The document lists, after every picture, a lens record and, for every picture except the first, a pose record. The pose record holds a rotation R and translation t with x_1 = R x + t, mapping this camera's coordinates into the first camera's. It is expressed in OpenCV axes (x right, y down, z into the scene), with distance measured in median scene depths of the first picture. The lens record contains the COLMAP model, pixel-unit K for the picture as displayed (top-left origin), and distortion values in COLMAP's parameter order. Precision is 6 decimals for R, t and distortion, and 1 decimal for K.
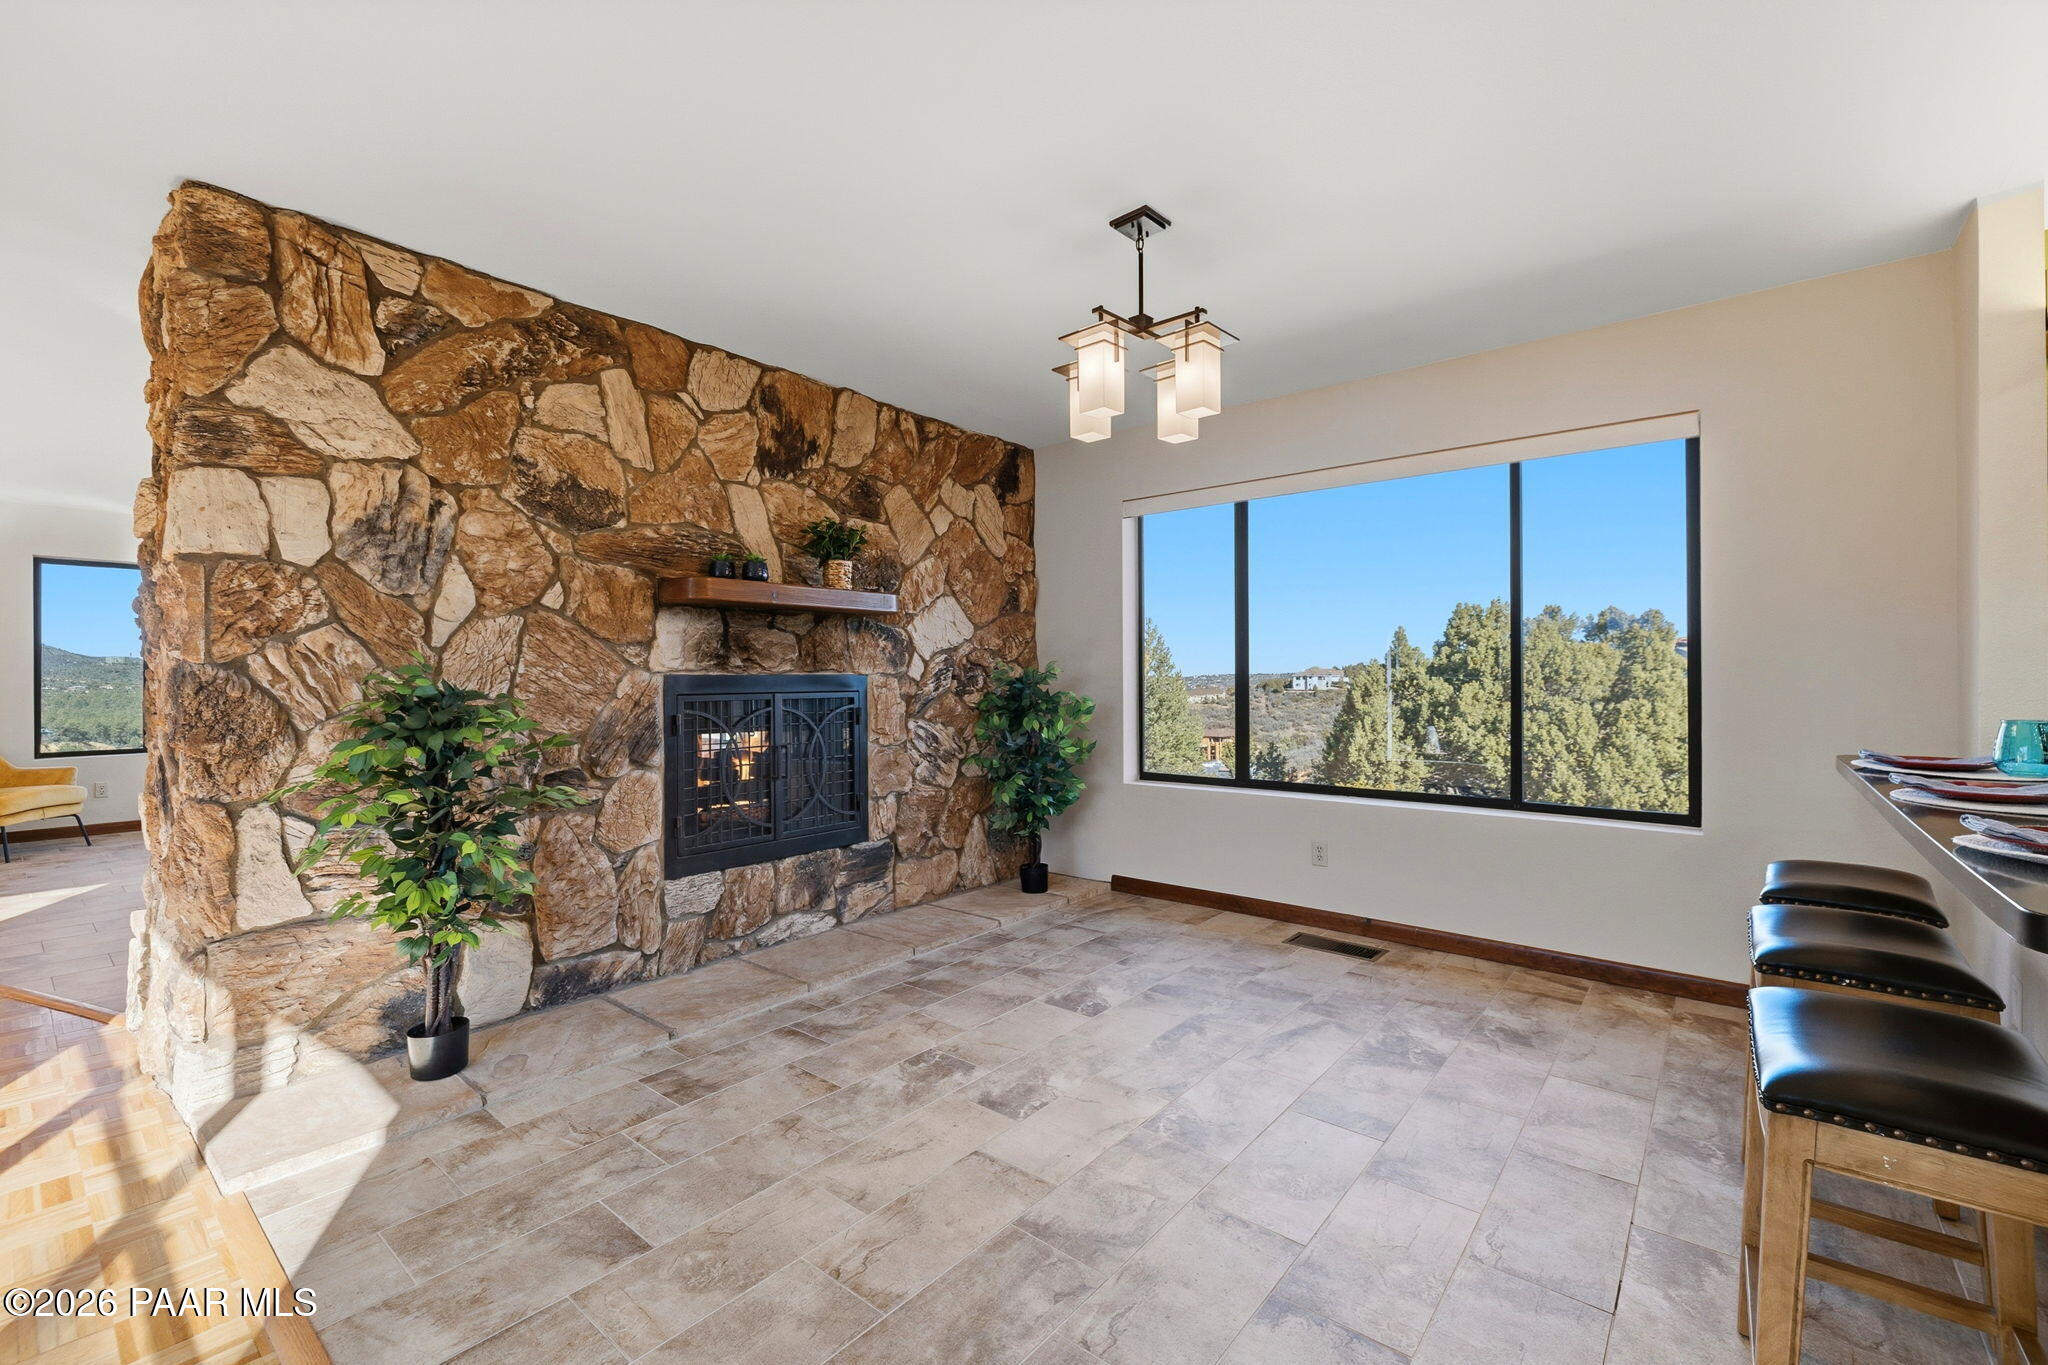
lens RADIAL K [[867.8, 0, 1037.5], [0, 867.8, 674.5], [0, 0, 1]] dist [-0.004278, 0.000149]
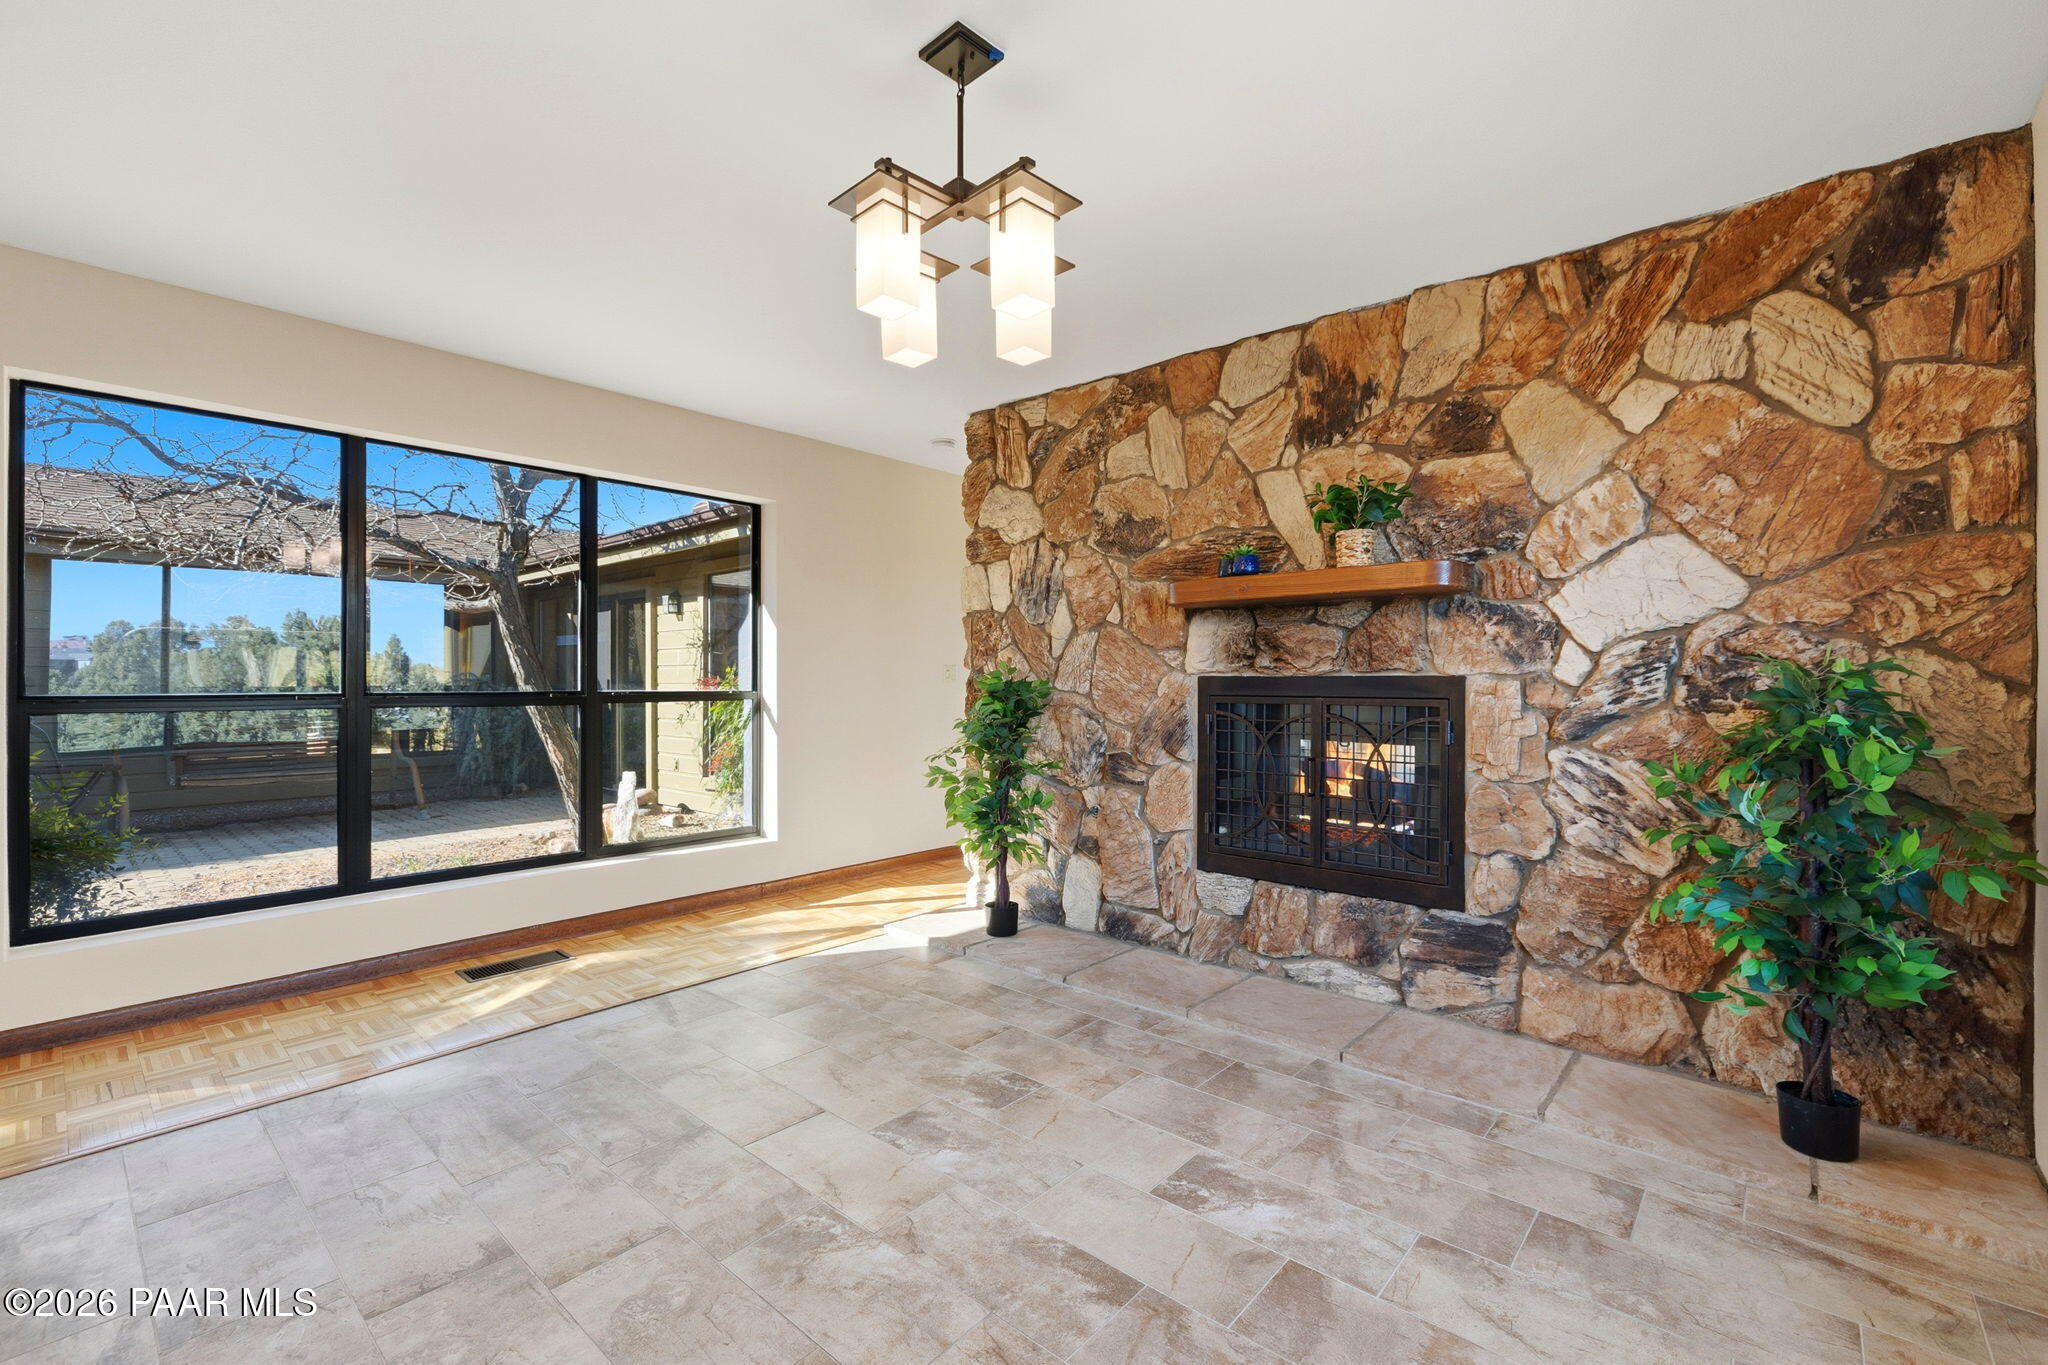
lens RADIAL K [[894.7, 0, 1024.0], [0, 894.7, 677.1], [0, 0, 1]] dist [-0.002263, -0.000696]
pose [[-0.051265, 0.004299, -0.998676, 0.703596], [0.004067, 0.999983, 0.004096, -0.003964], [0.998677, -0.003852, -0.051281, 0.879609]]
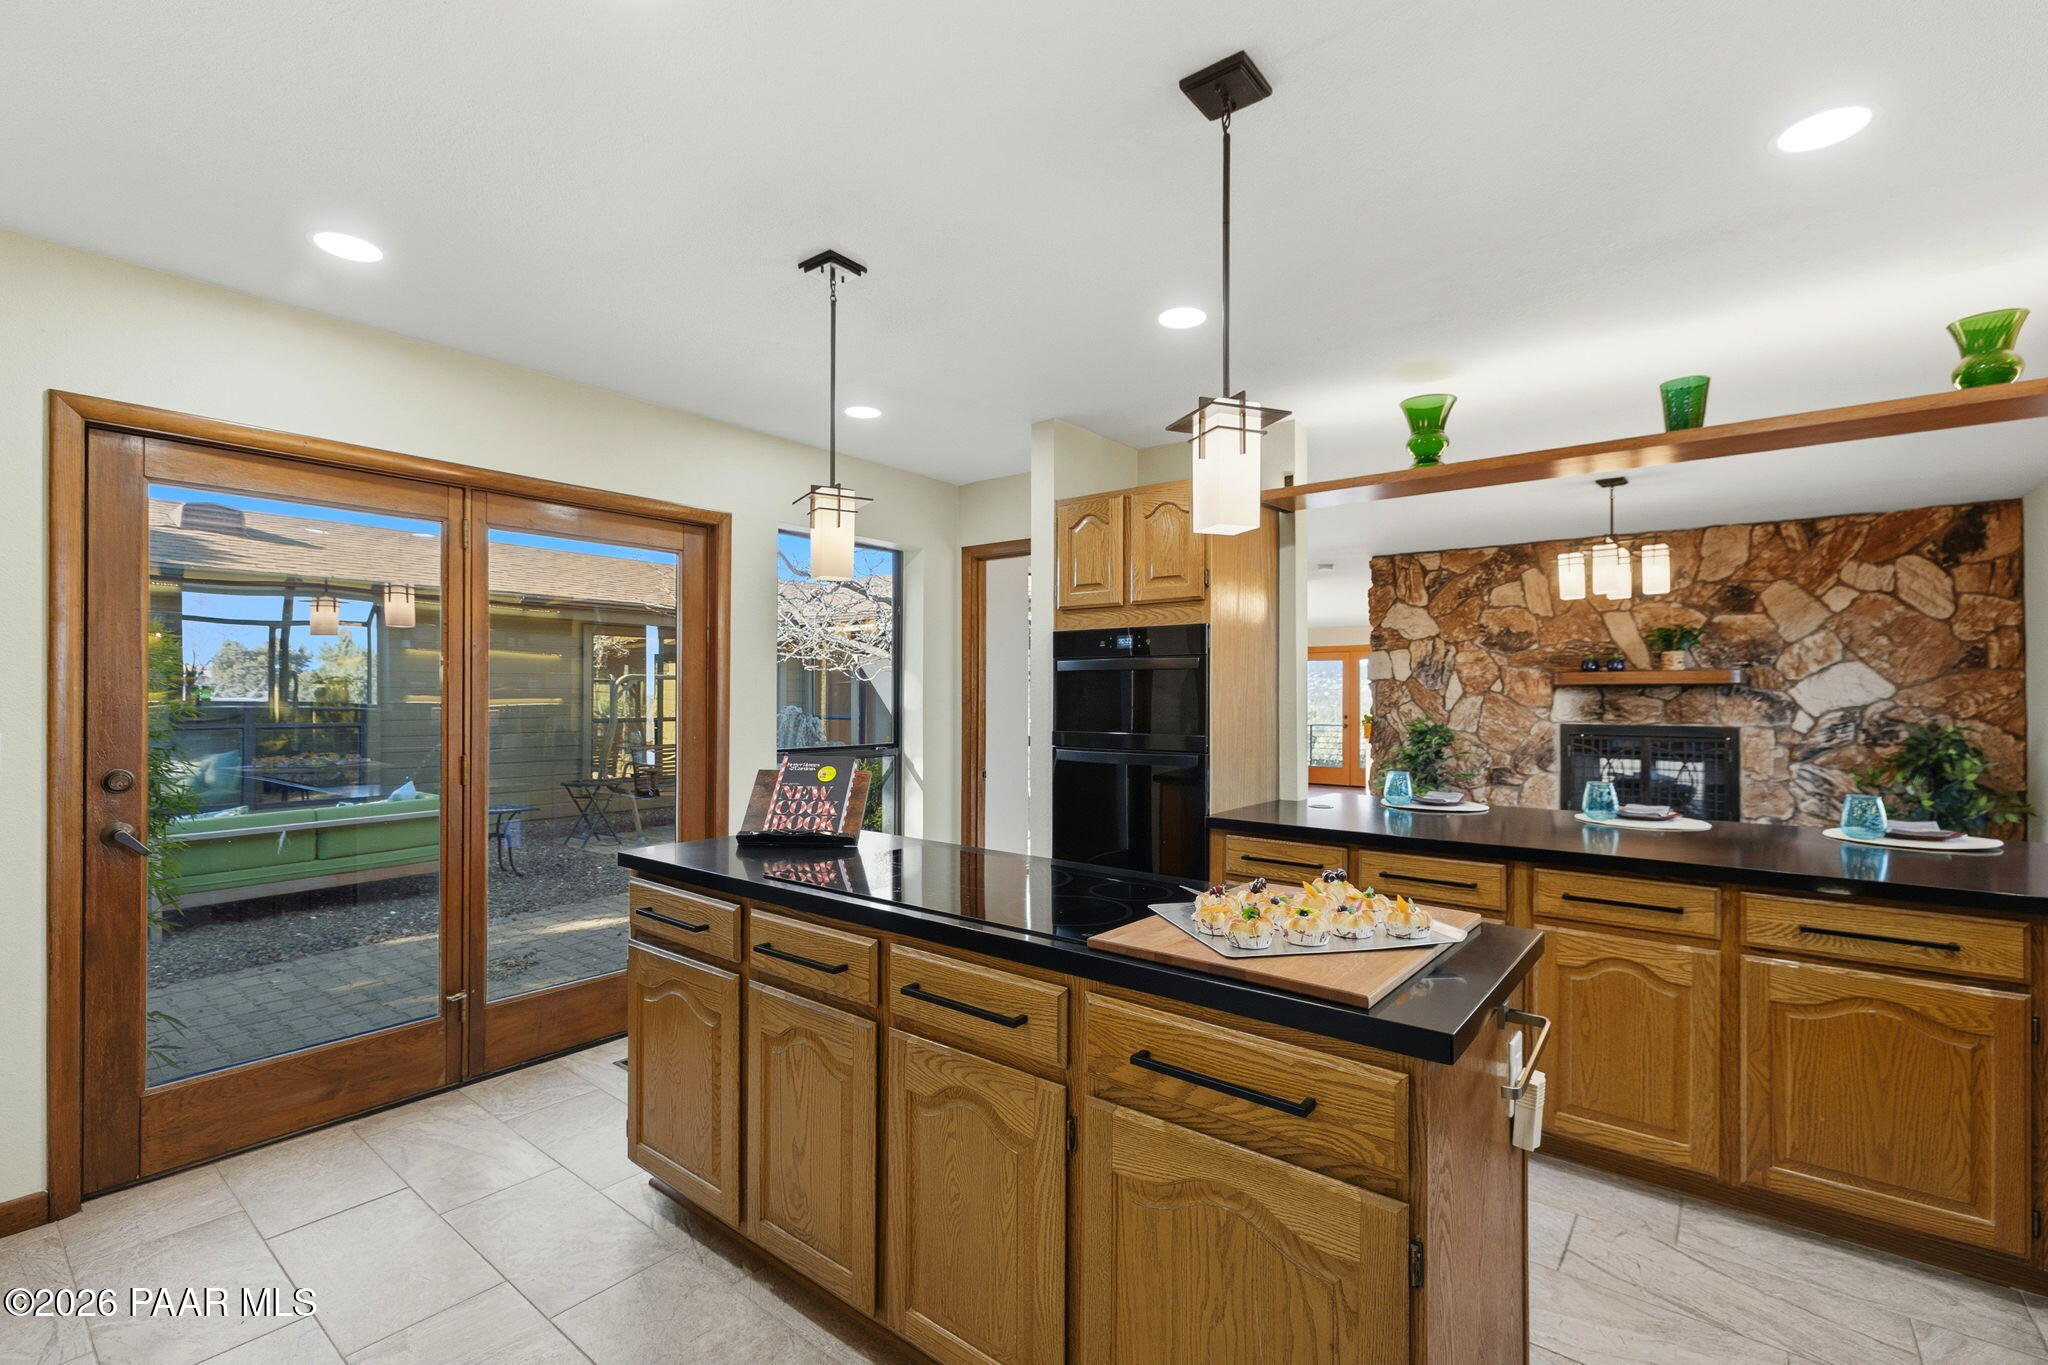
lens RADIAL K [[894.7, 0, 1031.2], [0, 894.7, 684.8], [0, 0, 1]] dist [-0.002263, -0.000696]
pose [[0.021664, -0.010531, -0.999710, 1.536047], [-0.002004, 0.999942, -0.010577, -0.063269], [0.999763, 0.002232, 0.021641, -0.190960]]
